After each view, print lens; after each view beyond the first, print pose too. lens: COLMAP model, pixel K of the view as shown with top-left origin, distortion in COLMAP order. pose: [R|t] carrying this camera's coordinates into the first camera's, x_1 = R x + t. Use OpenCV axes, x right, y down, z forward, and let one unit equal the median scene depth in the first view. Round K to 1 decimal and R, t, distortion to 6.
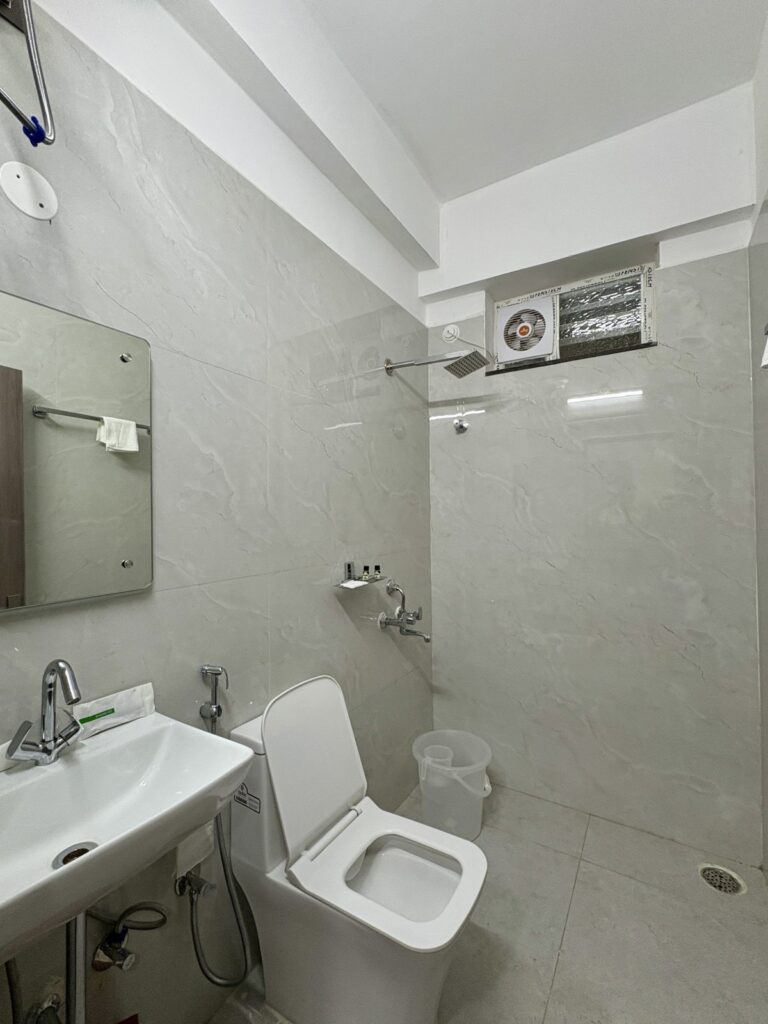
lens RADIAL K [[445.7, 0, 385.5], [0, 445.7, 511.3], [0, 0, 1]] dist [0.000101, 0.001007]
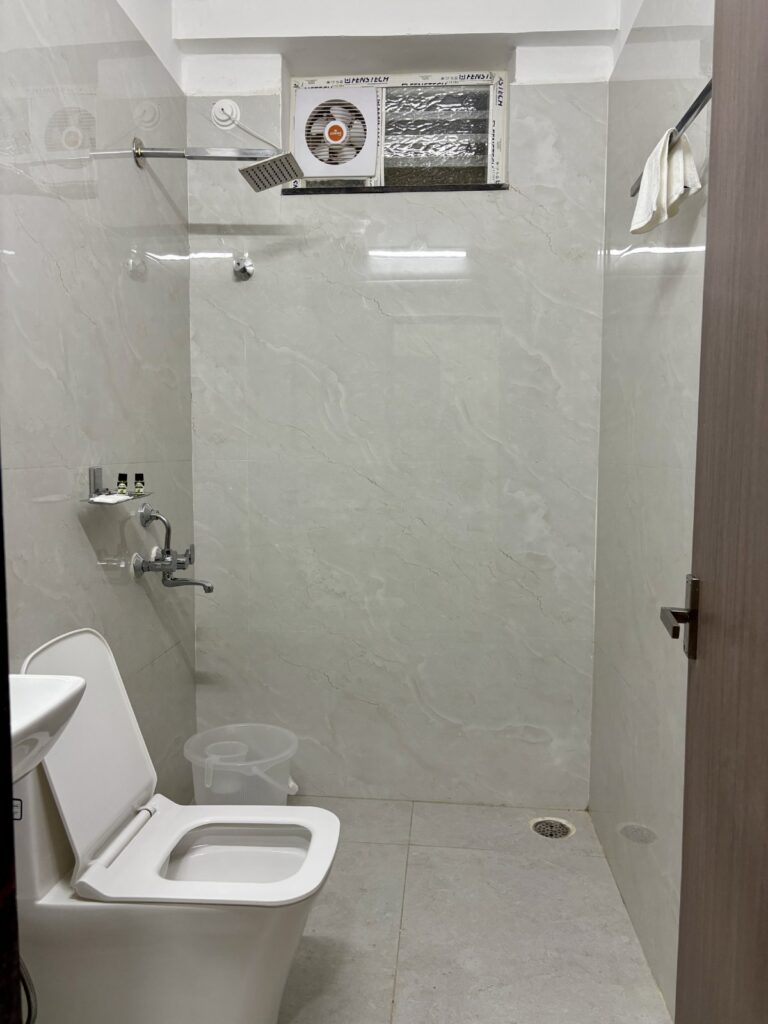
lens RADIAL K [[767.2, 0, 384.0], [0, 767.2, 512.0], [0, 0, 1]] dist [0.046155, -0.035899]
pose [[0.895948, -0.021192, 0.443654, -0.196931], [-0.020505, 0.995823, 0.088976, 0.071131], [-0.443686, -0.088815, 0.891770, -0.149013]]
